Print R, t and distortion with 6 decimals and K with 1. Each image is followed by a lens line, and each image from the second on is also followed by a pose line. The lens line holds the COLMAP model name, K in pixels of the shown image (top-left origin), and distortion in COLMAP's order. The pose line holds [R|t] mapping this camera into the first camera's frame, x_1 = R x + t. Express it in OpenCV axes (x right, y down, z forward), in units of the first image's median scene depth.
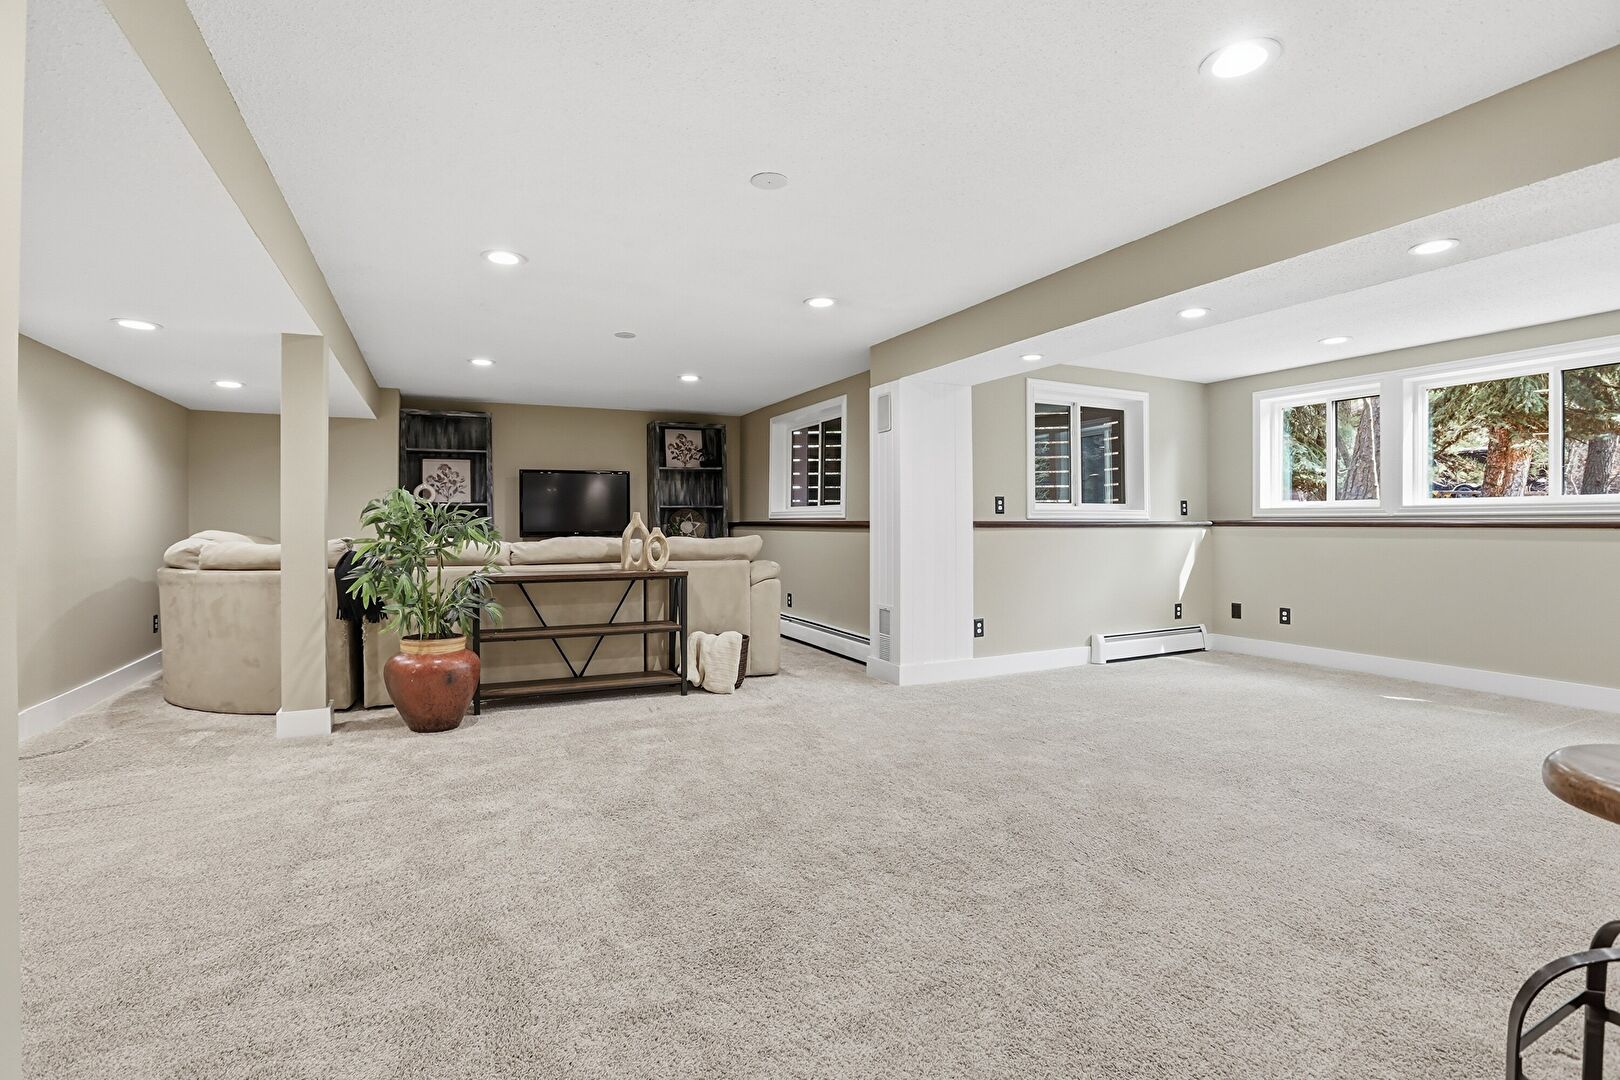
lens RADIAL K [[767.2, 0, 804.5], [0, 767.2, 530.2], [0, 0, 1]] dist [-0.005192, 0.000571]
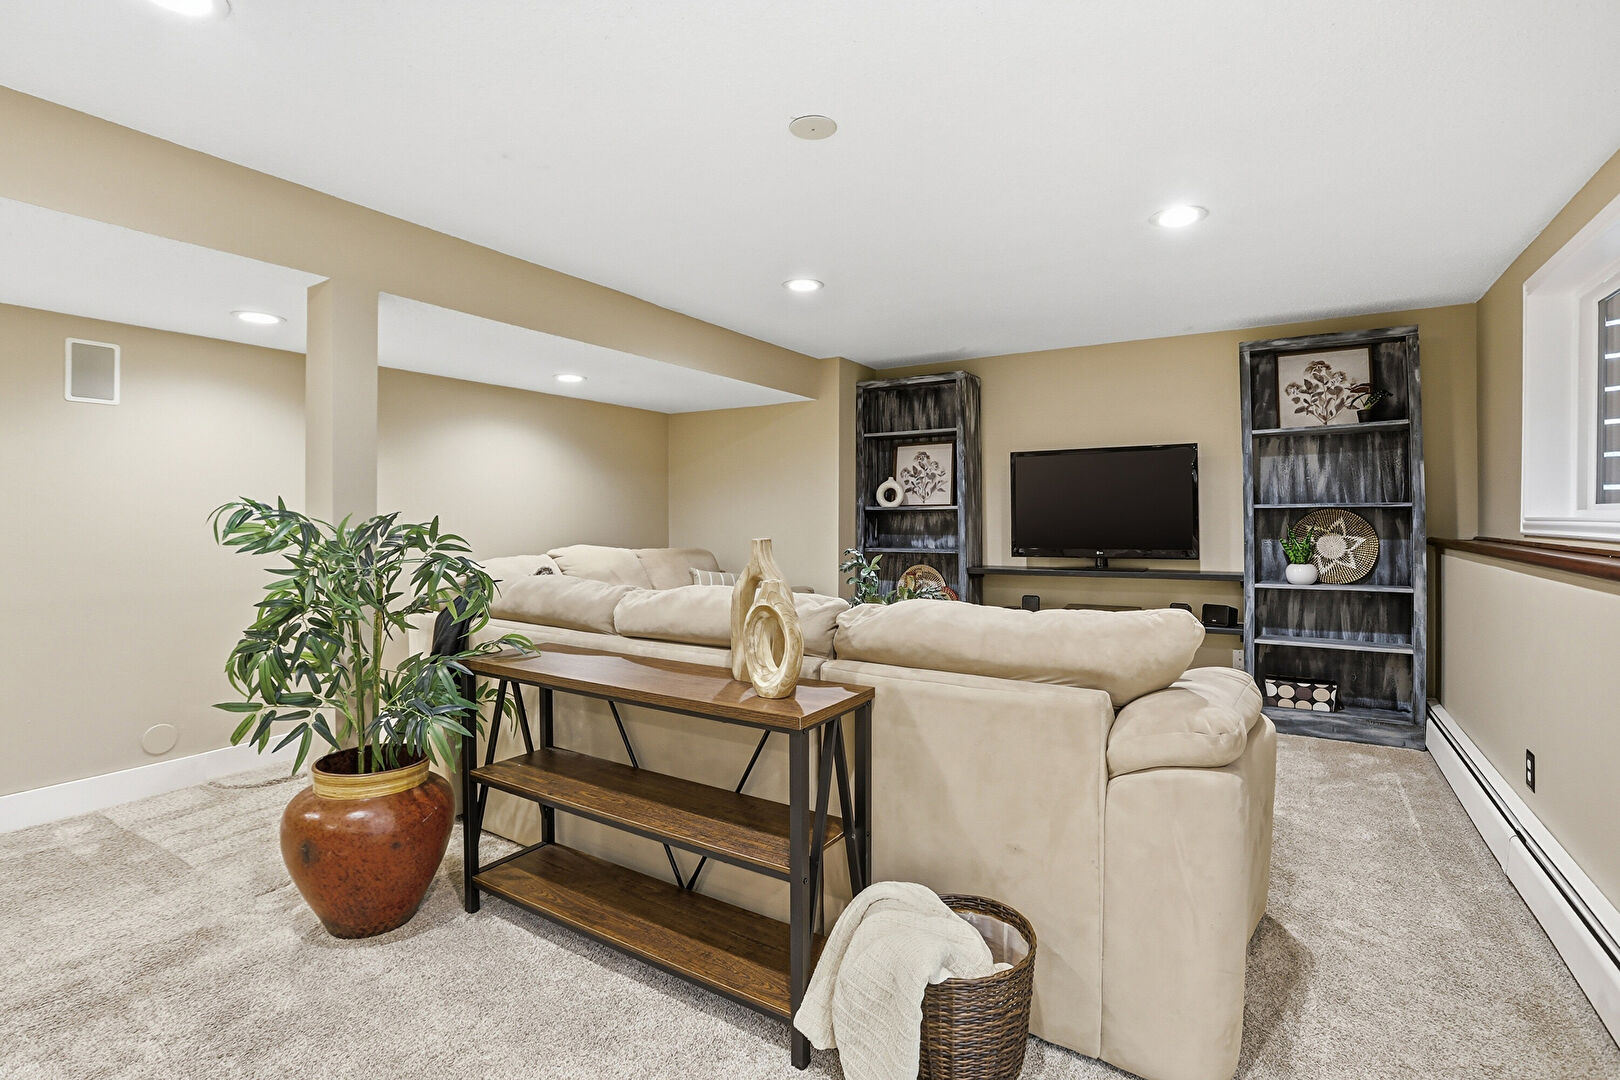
lens RADIAL K [[767.2, 0, 824.4], [0, 767.2, 531.8], [0, 0, 1]] dist [-0.005192, 0.000571]
pose [[0.568613, 0.017831, -0.822412, 0.078123], [-0.008607, 0.999839, 0.015727, -0.020463], [0.822560, -0.001864, 0.568675, 0.499529]]
